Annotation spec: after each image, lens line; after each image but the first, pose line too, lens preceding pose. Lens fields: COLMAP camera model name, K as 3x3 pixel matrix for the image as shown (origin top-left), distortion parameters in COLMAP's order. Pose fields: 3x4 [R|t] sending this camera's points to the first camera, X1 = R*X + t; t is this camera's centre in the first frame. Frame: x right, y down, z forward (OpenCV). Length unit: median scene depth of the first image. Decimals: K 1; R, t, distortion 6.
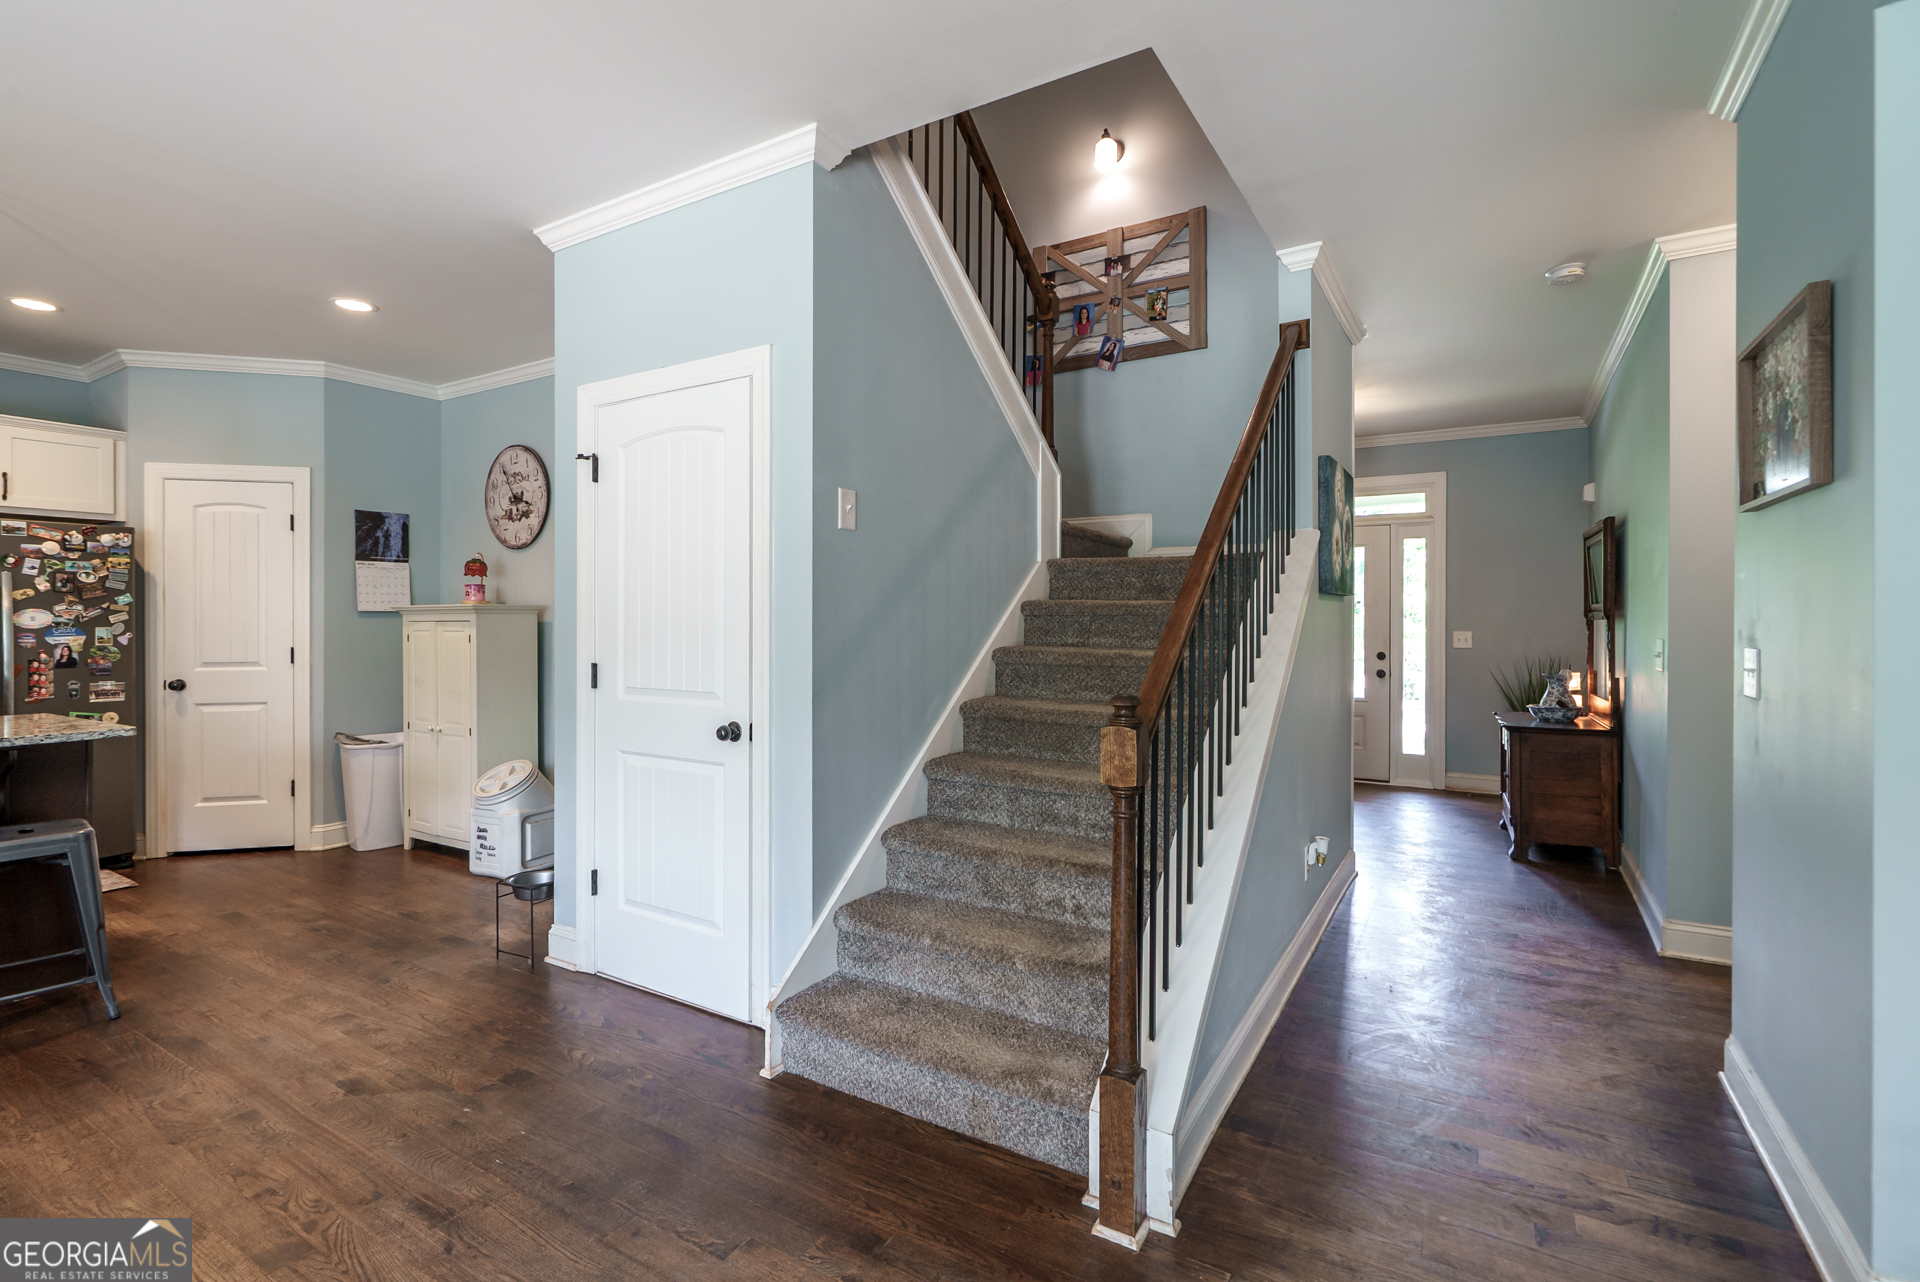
lens RADIAL K [[879.1, 0, 957.6], [0, 879.1, 625.5], [0, 0, 1]] dist [0.003198, -0.000053]
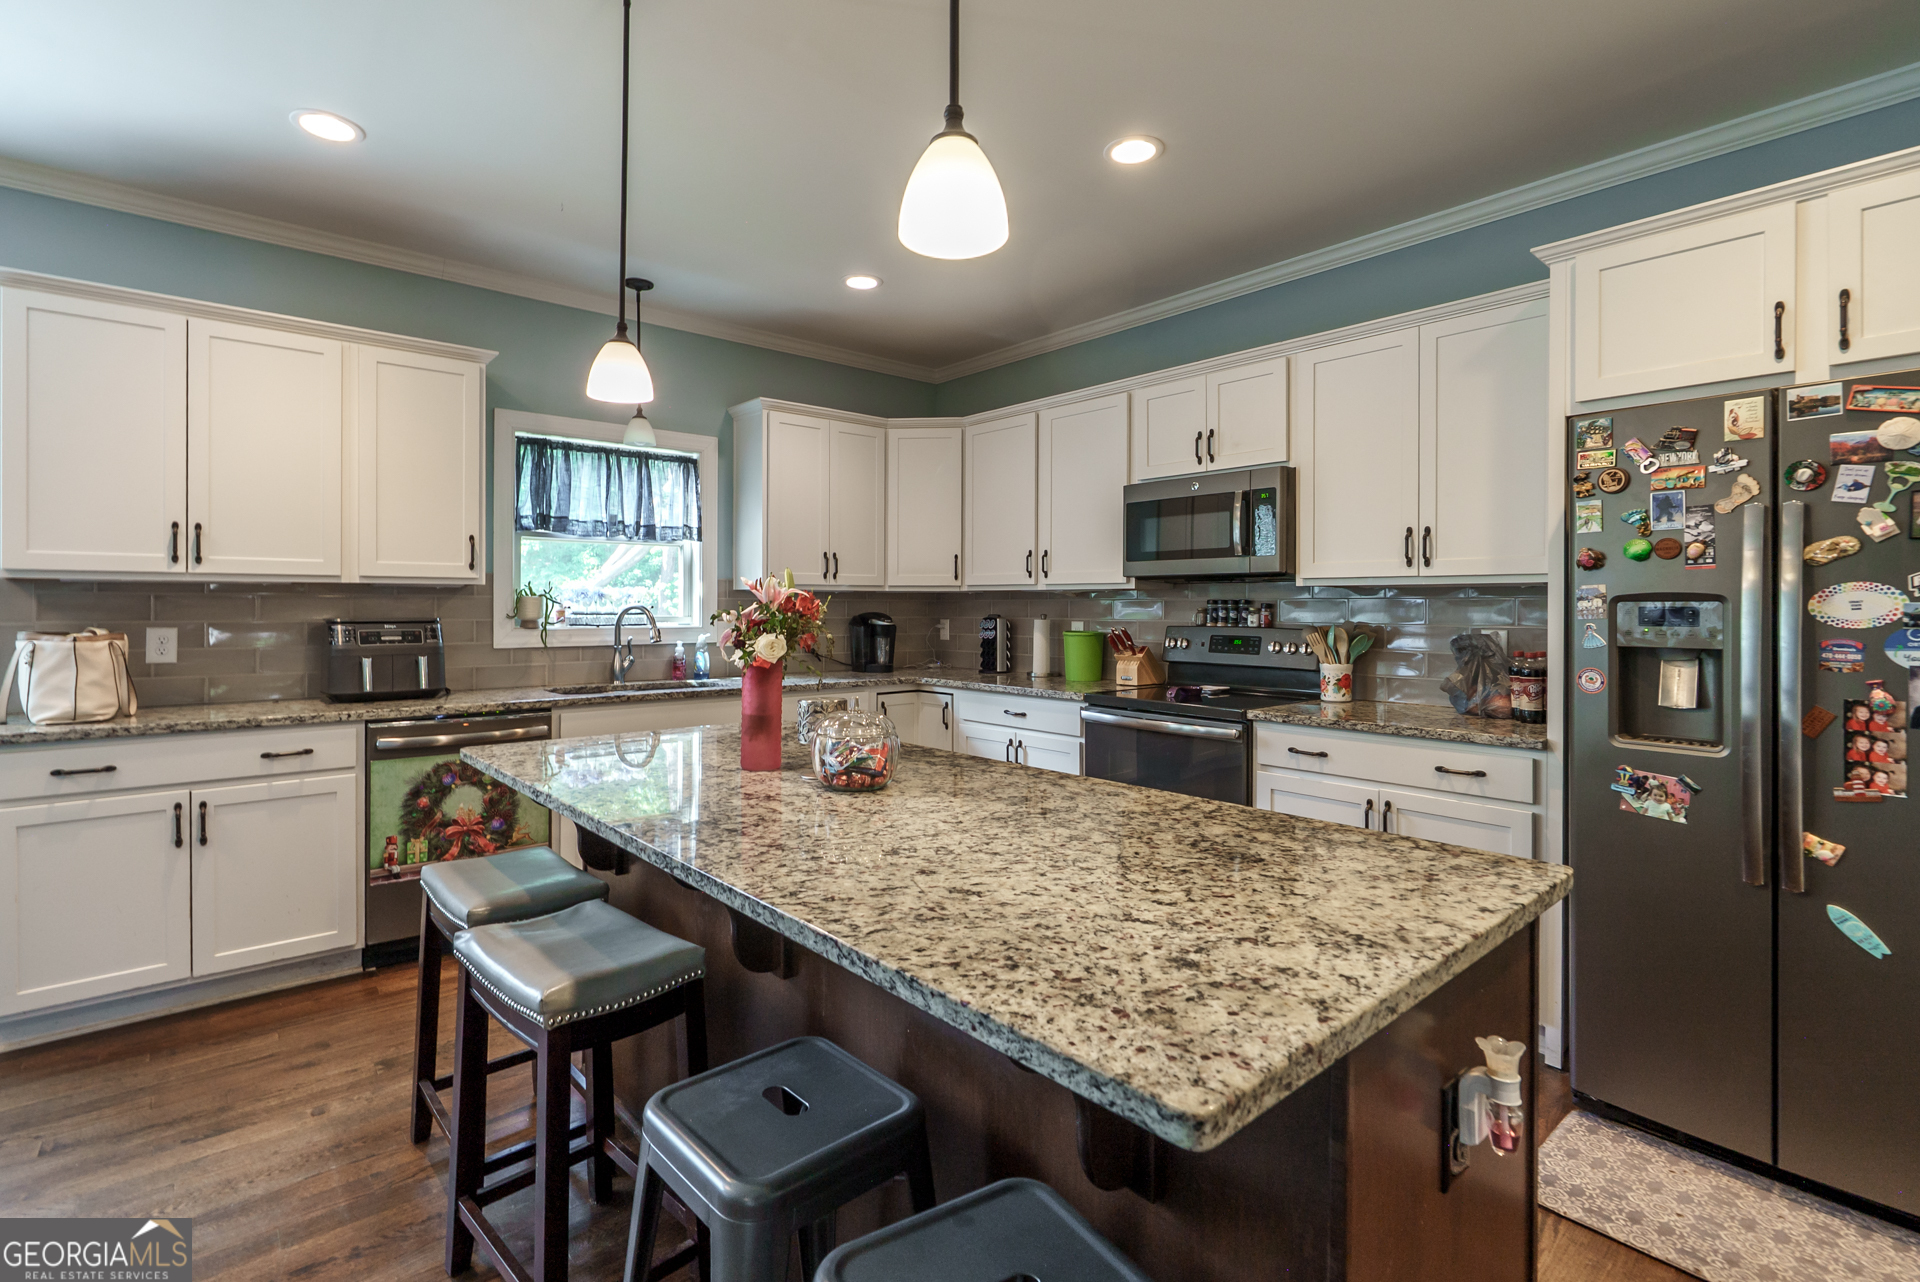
lens RADIAL K [[879.1, 0, 940.8], [0, 879.1, 608.7], [0, 0, 1]] dist [0.003198, -0.000053]
pose [[-0.318735, 0.002862, -0.947840, -0.501726], [-0.004197, 0.999981, 0.004431, -0.006273], [0.947835, 0.005391, -0.318717, 0.714884]]
